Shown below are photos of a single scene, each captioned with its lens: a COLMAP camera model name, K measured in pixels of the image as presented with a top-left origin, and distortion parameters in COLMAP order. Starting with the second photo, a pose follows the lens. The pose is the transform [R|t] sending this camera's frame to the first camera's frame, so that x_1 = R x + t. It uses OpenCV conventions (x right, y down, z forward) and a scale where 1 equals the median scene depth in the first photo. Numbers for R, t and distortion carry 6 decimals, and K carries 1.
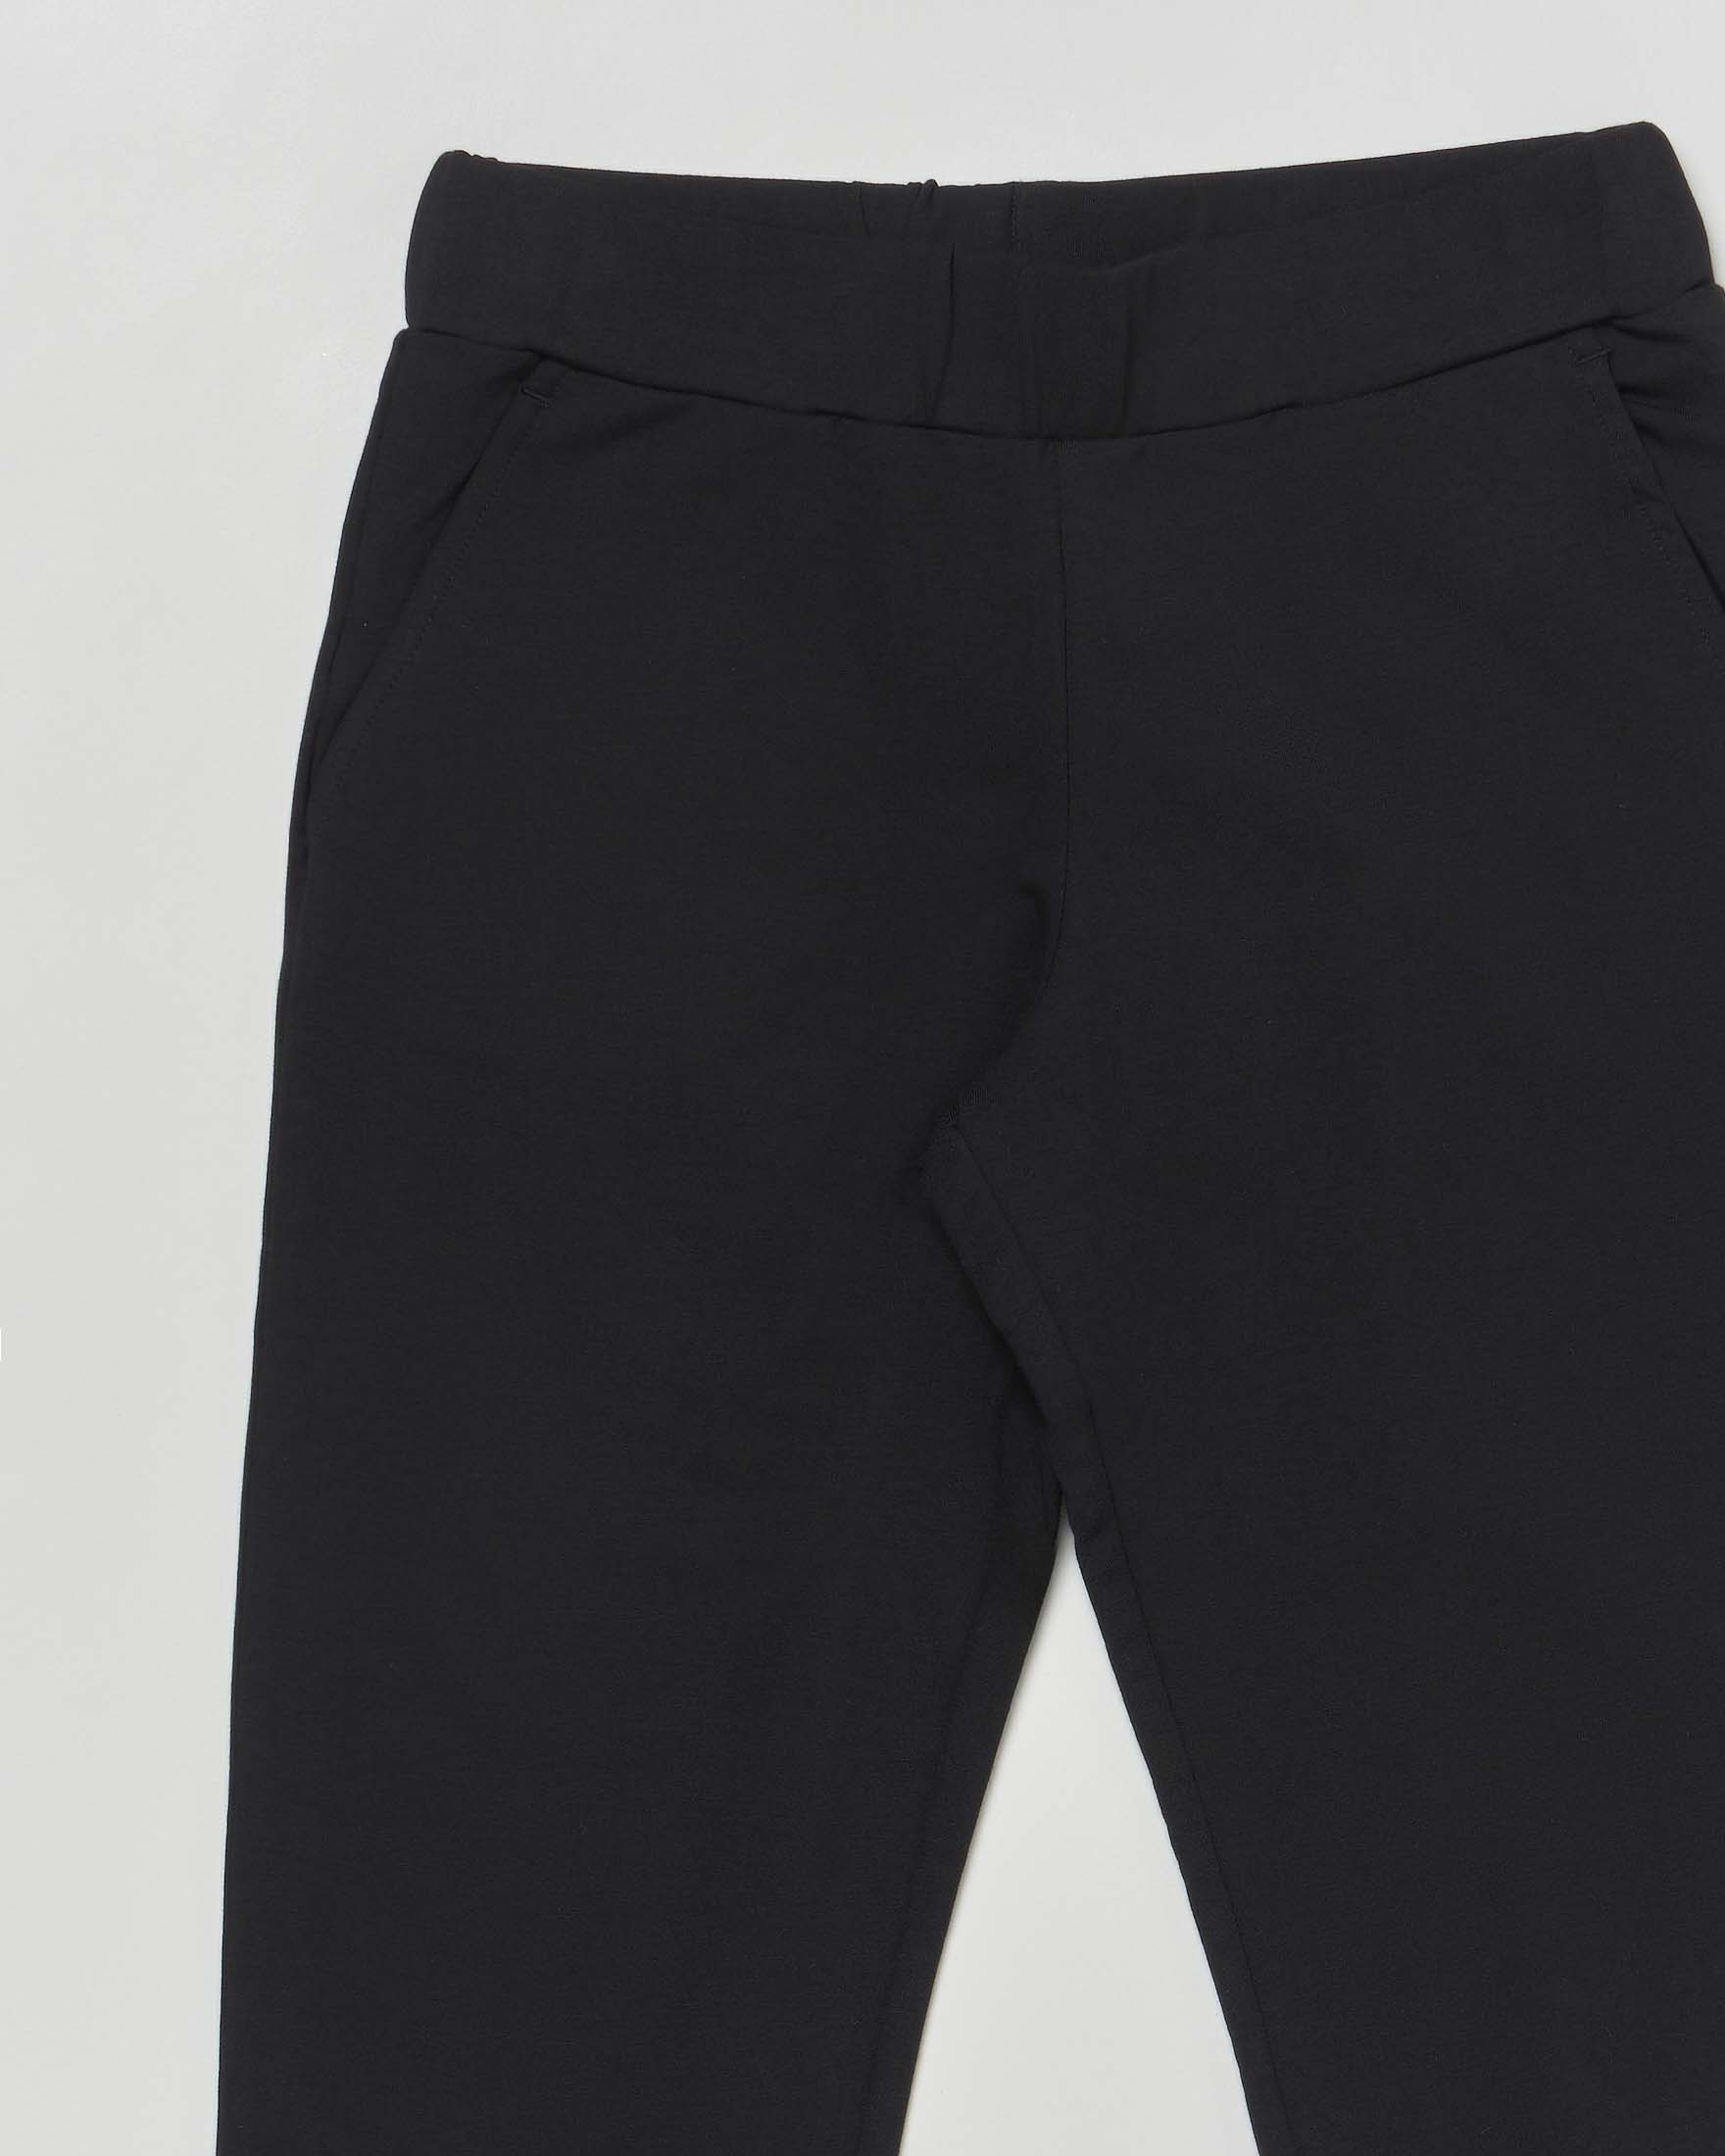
lens RADIAL K [[3608.6, 0, 863.4], [0, 3608.6, 1076.9], [0, 0, 1]] dist [0.004633, 0.000000]
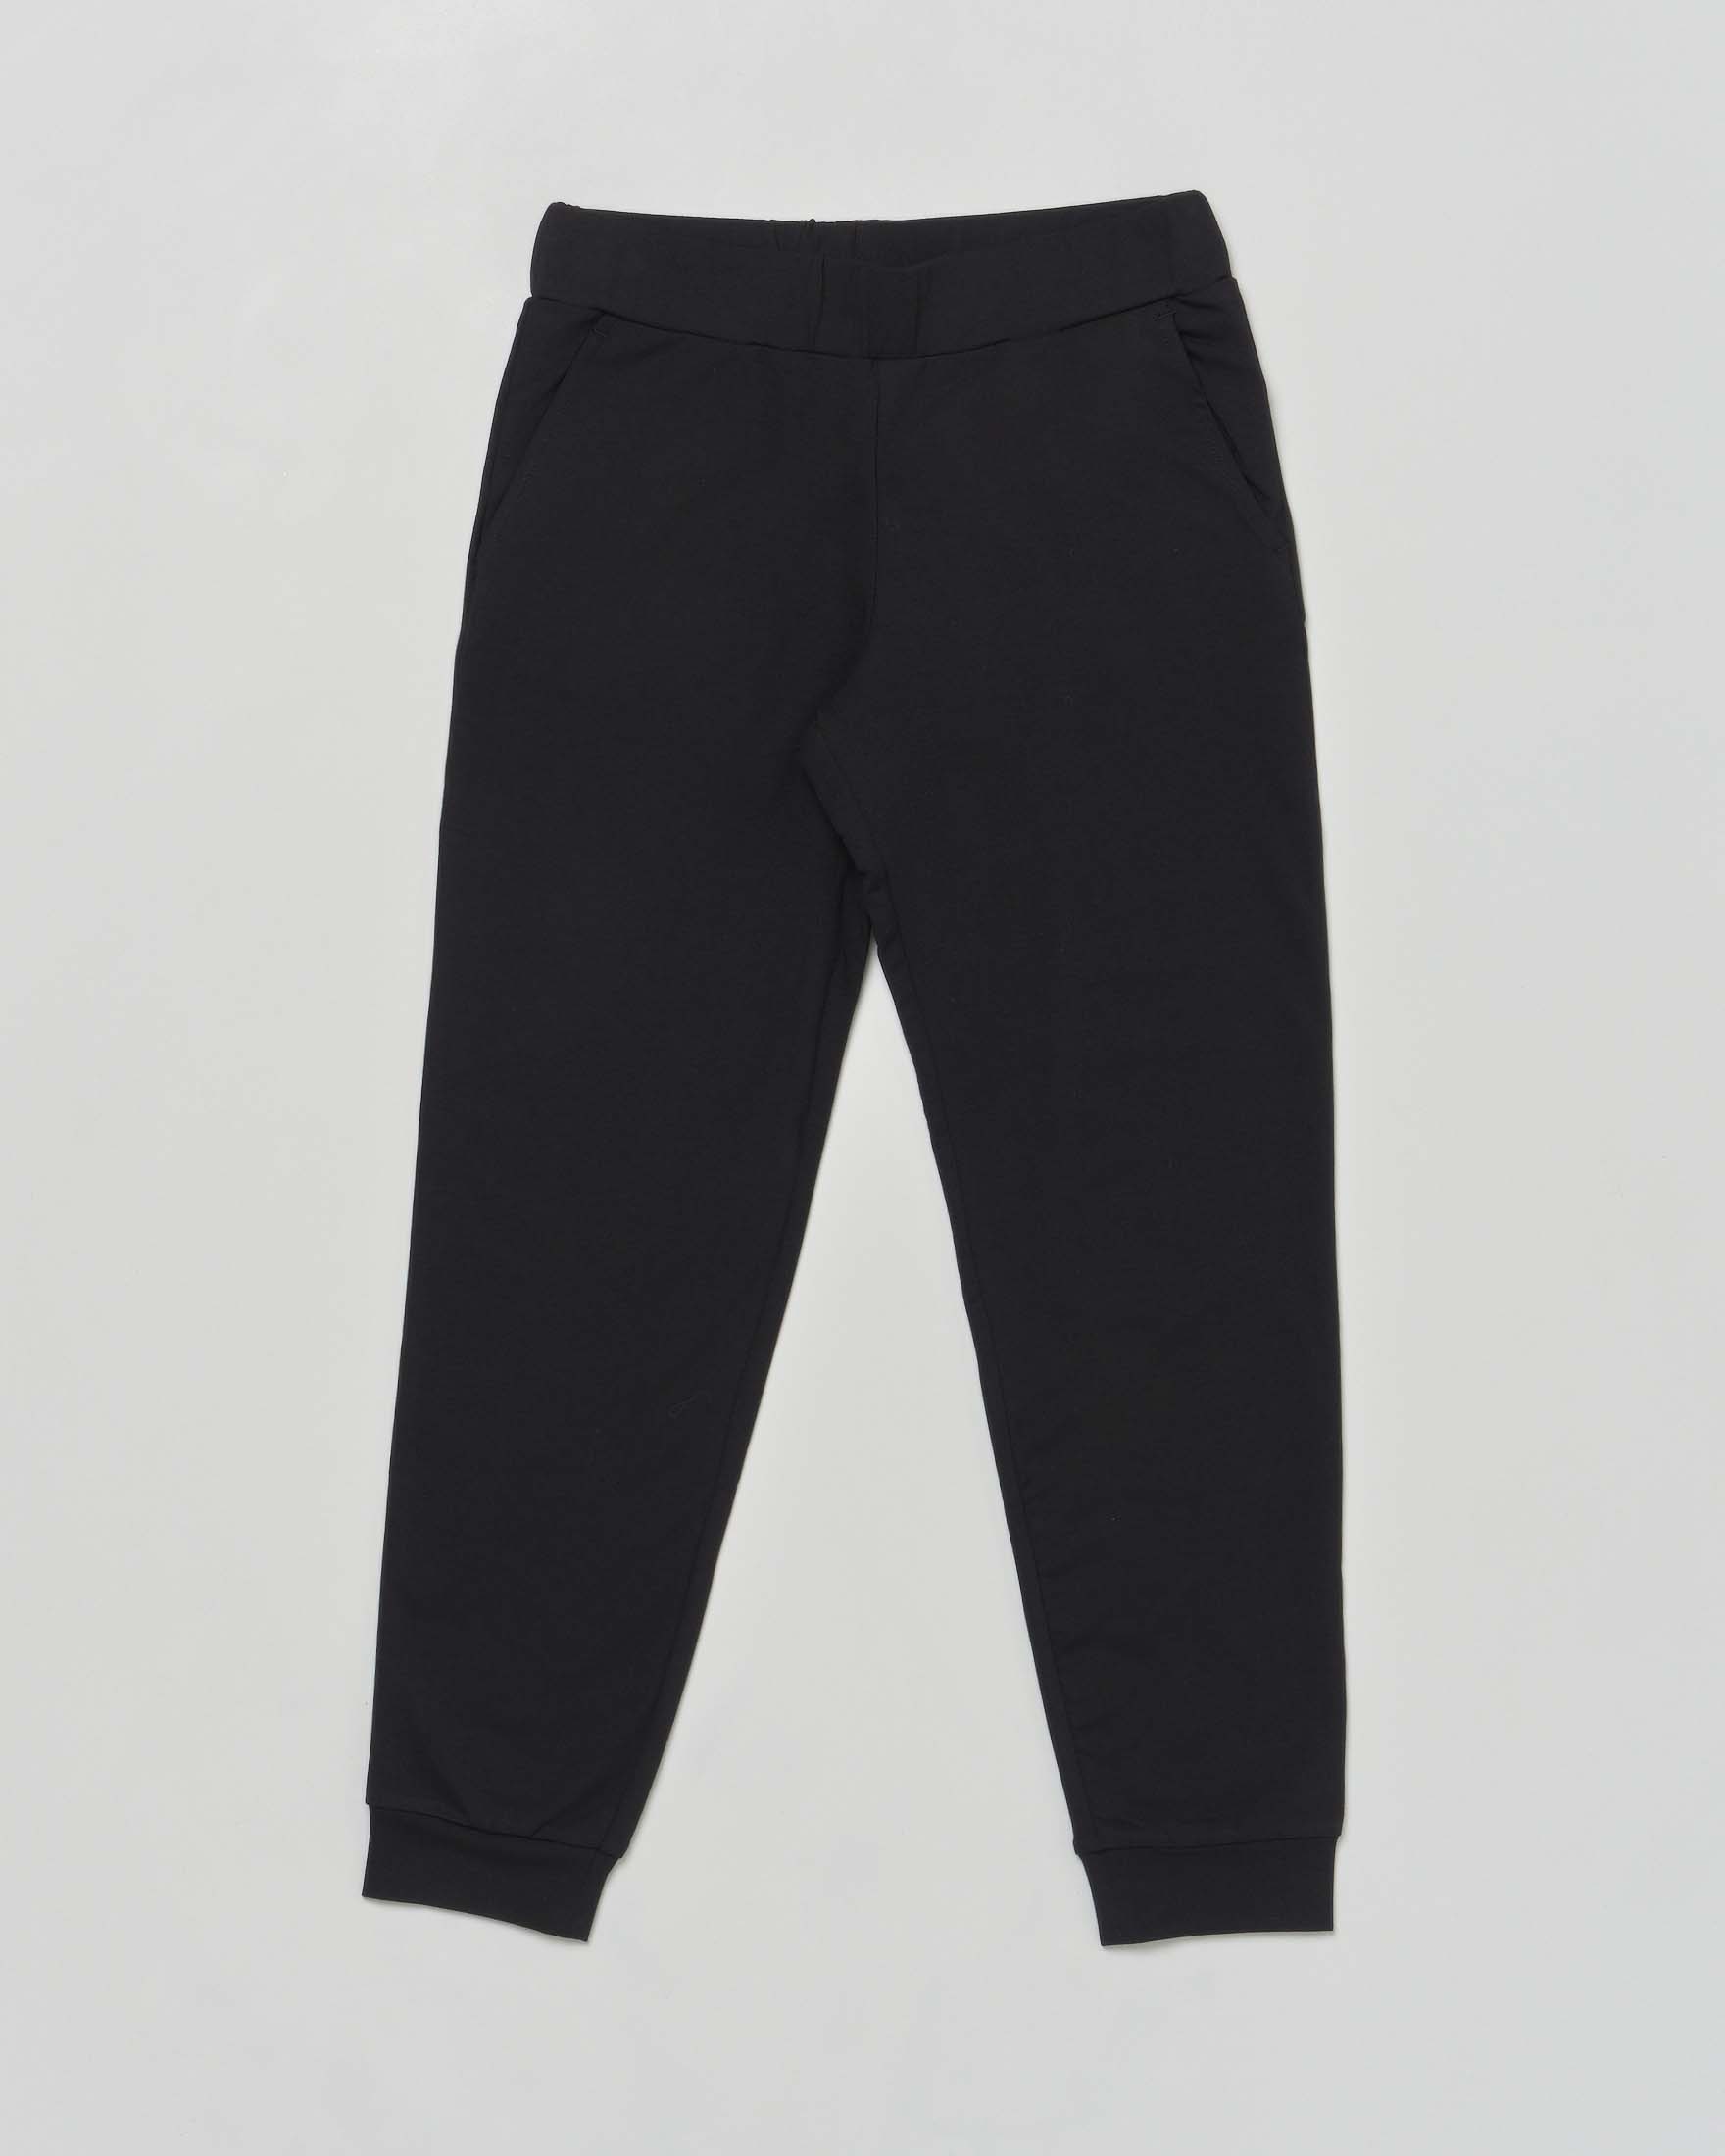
lens RADIAL K [[3608.6, 0, 861.7], [0, 3608.6, 1078.8], [0, 0, 1]] dist [0.004633, 0.000000]
pose [[0.999081, 0.015091, -0.040106, 0.125552], [-0.015619, 0.999795, -0.012895, 0.219194], [0.039903, 0.013510, 0.999112, -0.856072]]
